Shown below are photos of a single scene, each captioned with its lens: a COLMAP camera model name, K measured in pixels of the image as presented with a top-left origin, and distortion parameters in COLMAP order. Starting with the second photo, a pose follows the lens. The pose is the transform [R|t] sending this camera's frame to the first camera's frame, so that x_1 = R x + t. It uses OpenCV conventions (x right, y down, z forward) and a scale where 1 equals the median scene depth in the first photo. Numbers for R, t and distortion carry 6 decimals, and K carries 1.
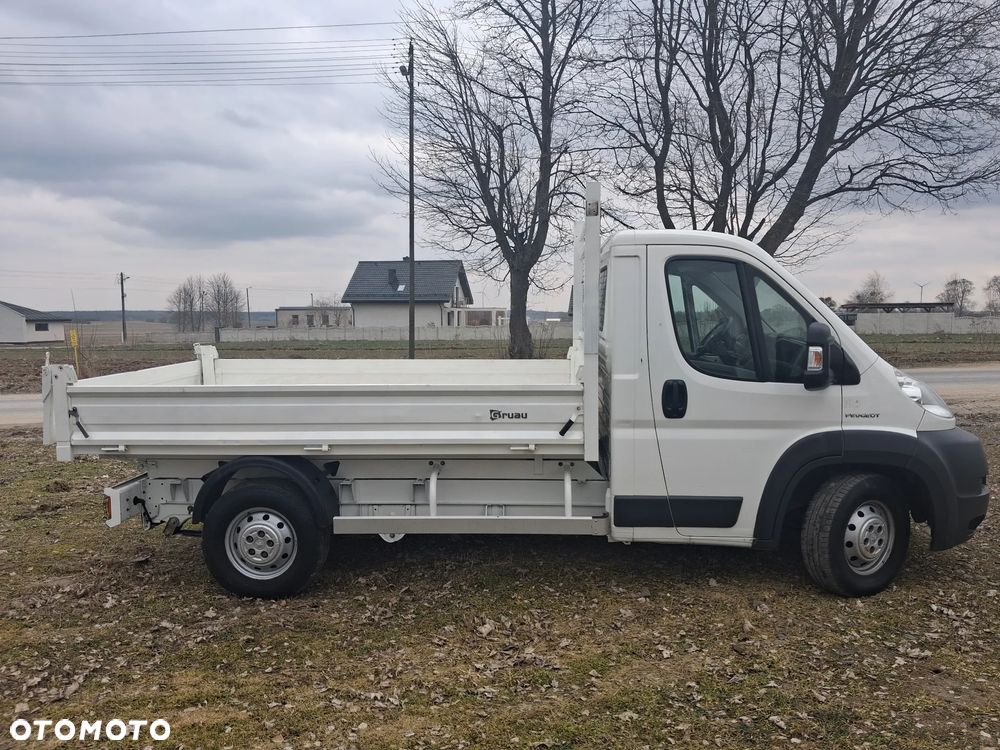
lens RADIAL K [[781.5, 0, 504.4], [0, 781.5, 380.7], [0, 0, 1]] dist [0.006347, -0.005666]
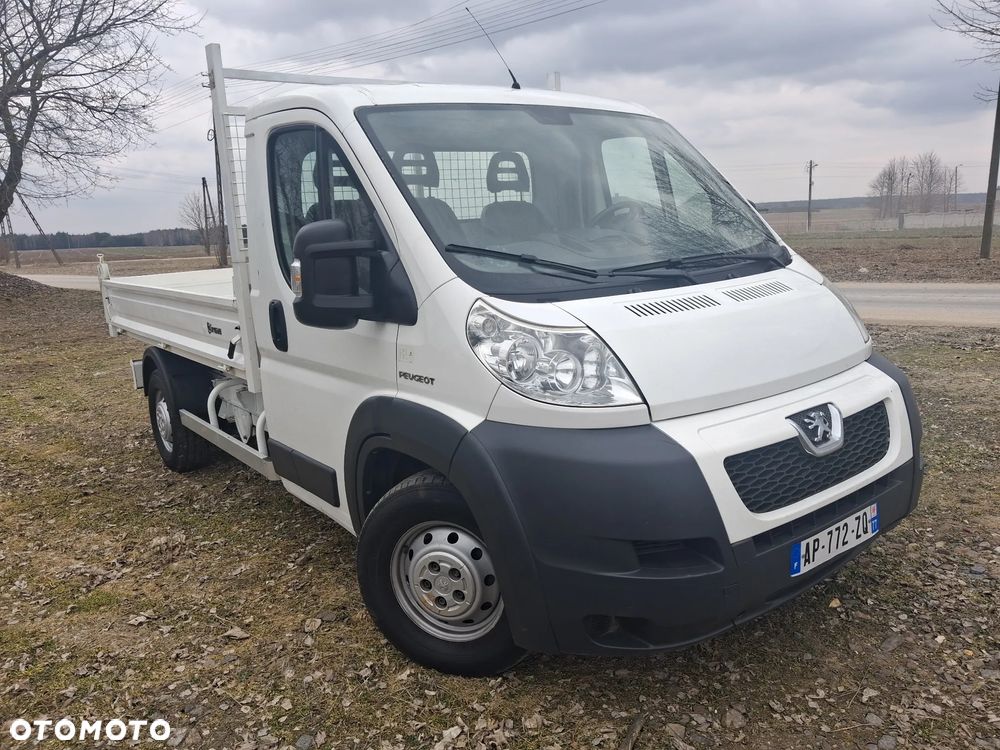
lens RADIAL K [[780.8, 0, 518.1], [0, 780.8, 393.5], [0, 0, 1]] dist [0.005673, -0.004322]
pose [[0.662622, 0.142392, -0.735293, 0.900652], [-0.025085, 0.985429, 0.168226, -0.042367], [0.748534, -0.093026, 0.656539, 0.644764]]
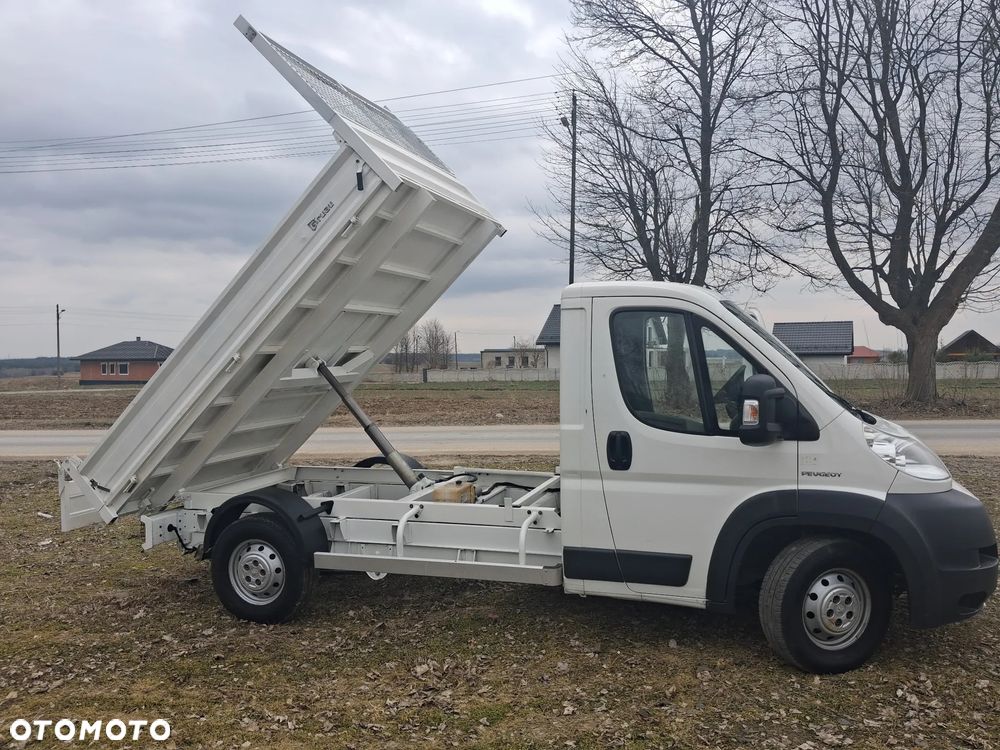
lens RADIAL K [[787.4, 0, 509.0], [0, 787.4, 373.9], [0, 0, 1]] dist [0.001990, -0.001878]
pose [[0.966734, 0.001336, -0.255779, 0.324193], [-0.016892, 0.998137, -0.058630, -0.012621], [0.255224, 0.061000, 0.964956, -0.002994]]
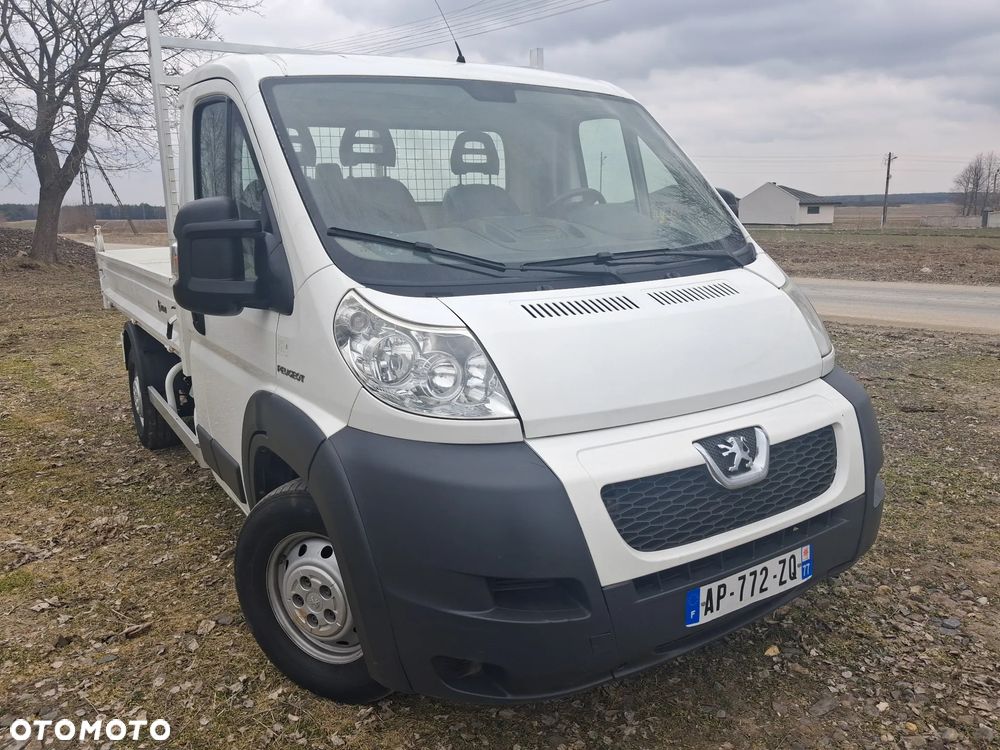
lens RADIAL K [[781.5, 0, 504.4], [0, 781.5, 380.7], [0, 0, 1]] dist [0.006347, -0.005666]
pose [[0.585952, 0.177120, -0.790752, 0.925732], [-0.060394, 0.982652, 0.175351, -0.050985], [0.808092, -0.054990, 0.586484, 0.771762]]
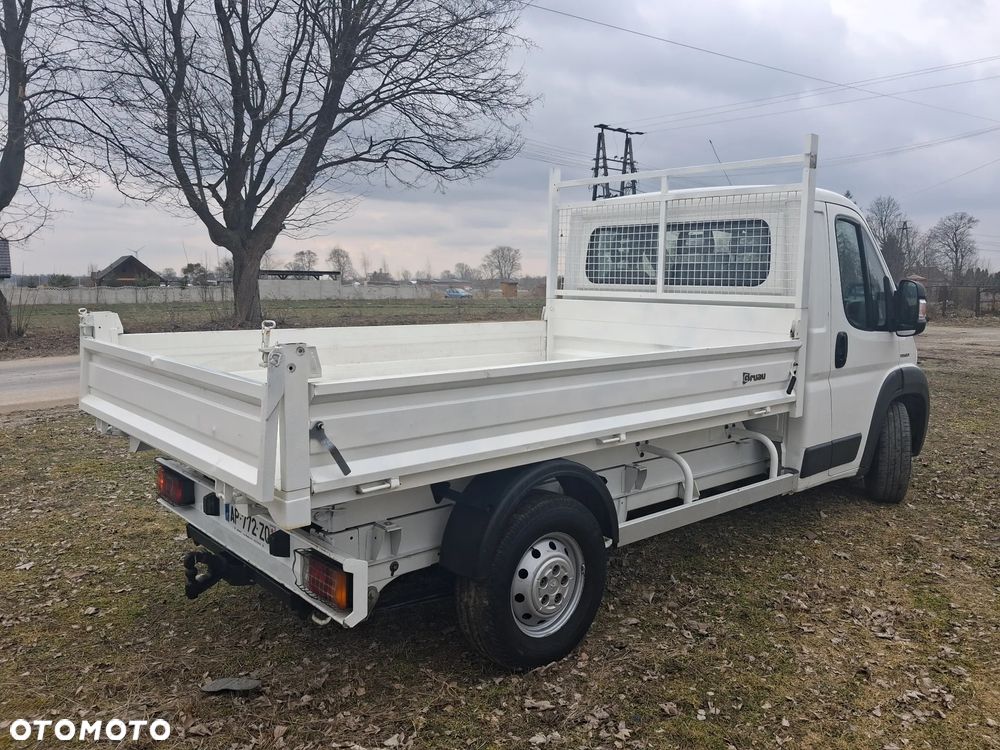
lens RADIAL K [[787.4, 0, 509.0], [0, 787.4, 373.9], [0, 0, 1]] dist [0.001990, -0.001878]
pose [[0.712828, -0.069954, 0.697841, -0.833670], [0.046701, 0.997539, 0.052292, -0.021155], [-0.699782, -0.004685, 0.714341, 0.524592]]
